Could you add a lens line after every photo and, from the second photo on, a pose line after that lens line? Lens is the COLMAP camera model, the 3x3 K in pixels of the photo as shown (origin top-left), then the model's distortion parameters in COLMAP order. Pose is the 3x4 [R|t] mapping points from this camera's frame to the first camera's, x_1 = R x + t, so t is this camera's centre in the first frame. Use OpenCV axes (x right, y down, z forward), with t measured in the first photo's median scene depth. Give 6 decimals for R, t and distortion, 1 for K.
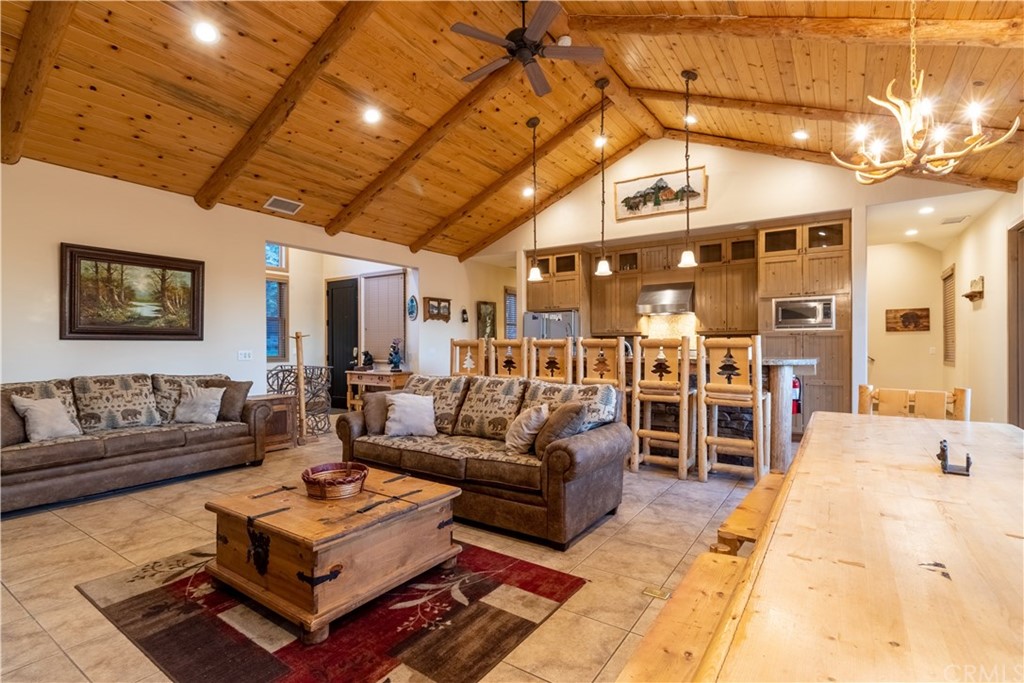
lens RADIAL K [[478.4, 0, 511.8], [0, 478.4, 343.3], [0, 0, 1]] dist [0.002071, -0.000339]
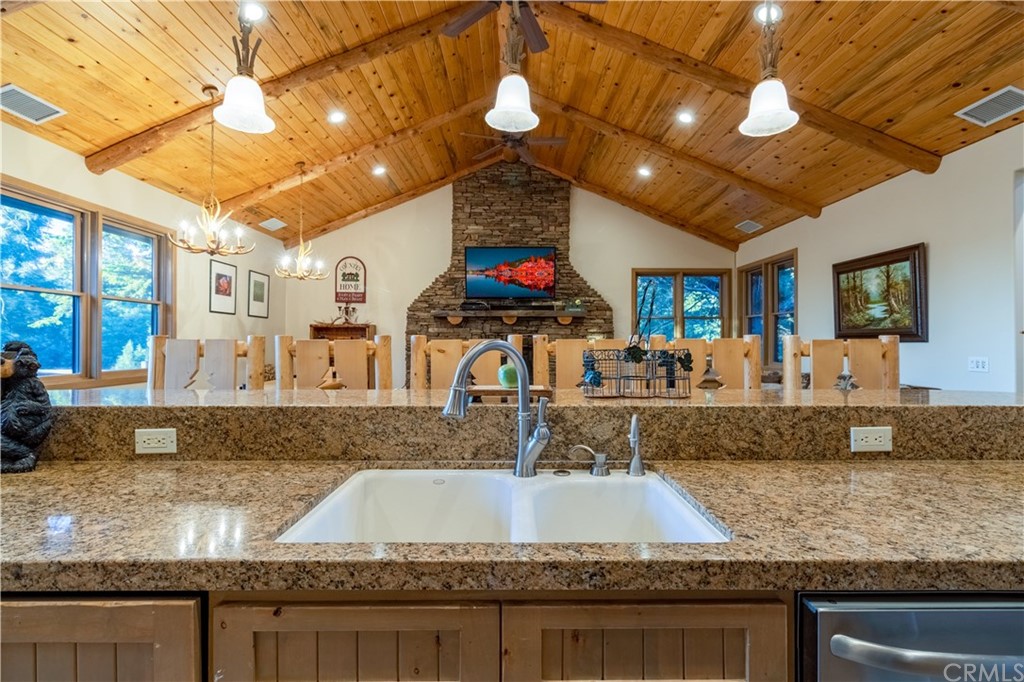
lens RADIAL K [[478.4, 0, 512.6], [0, 478.4, 341.0], [0, 0, 1]] dist [0.002071, -0.000339]
pose [[-0.827762, -0.002117, -0.561076, 0.412621], [0.001160, 0.999984, -0.005484, -0.004771], [0.561079, -0.005190, -0.827746, 1.445070]]
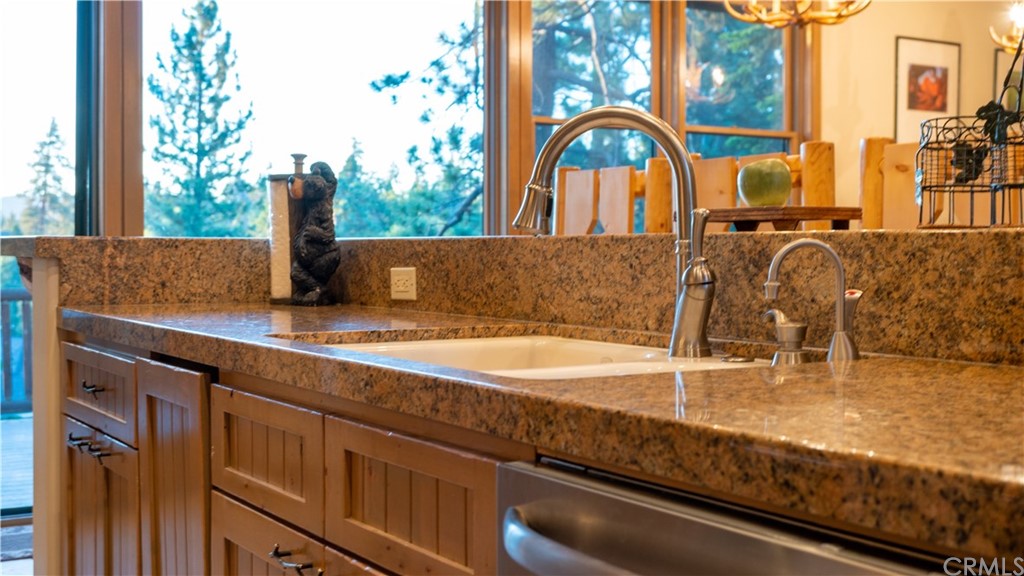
lens RADIAL K [[1282.4, 0, 509.3], [0, 1282.4, 286.9], [0, 0, 1]] dist [-0.001671, 0.000000]
pose [[-0.909690, -0.015520, 0.414997, 0.139390], [-0.003778, 0.999569, 0.029101, 0.037583], [-0.415270, 0.024905, -0.909357, 1.603057]]
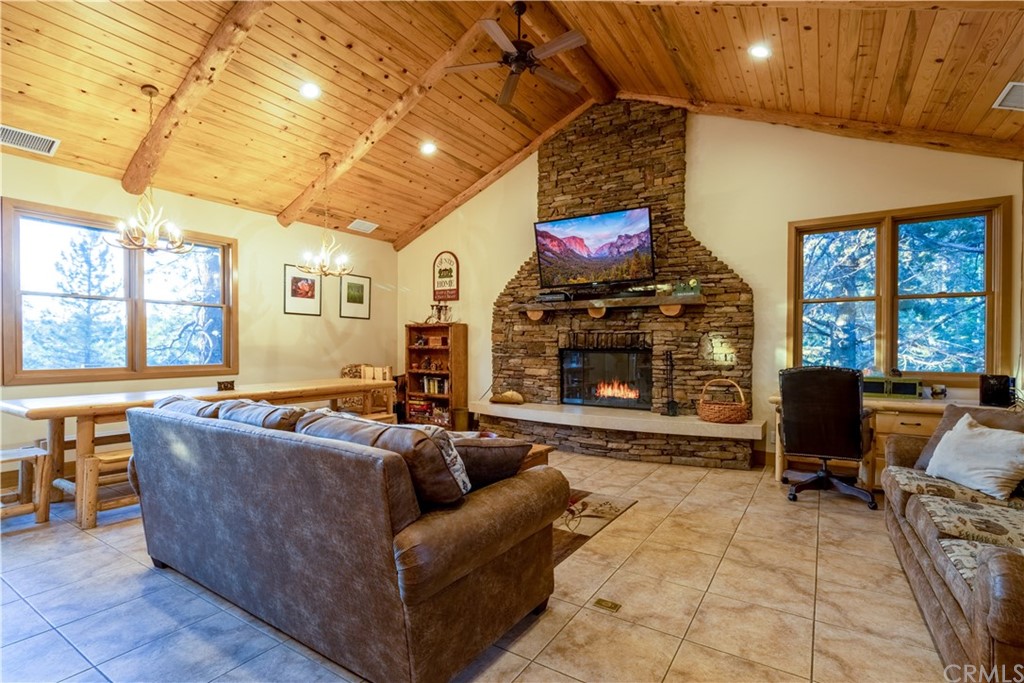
lens RADIAL K [[478.4, 0, 518.5], [0, 478.4, 347.3], [0, 0, 1]] dist [0.002071, -0.000339]
pose [[-0.999610, -0.001877, -0.027848, -0.248507], [-0.001874, 0.999998, -0.000138, 0.004464], [0.027848, -0.000086, -0.999612, 1.319006]]
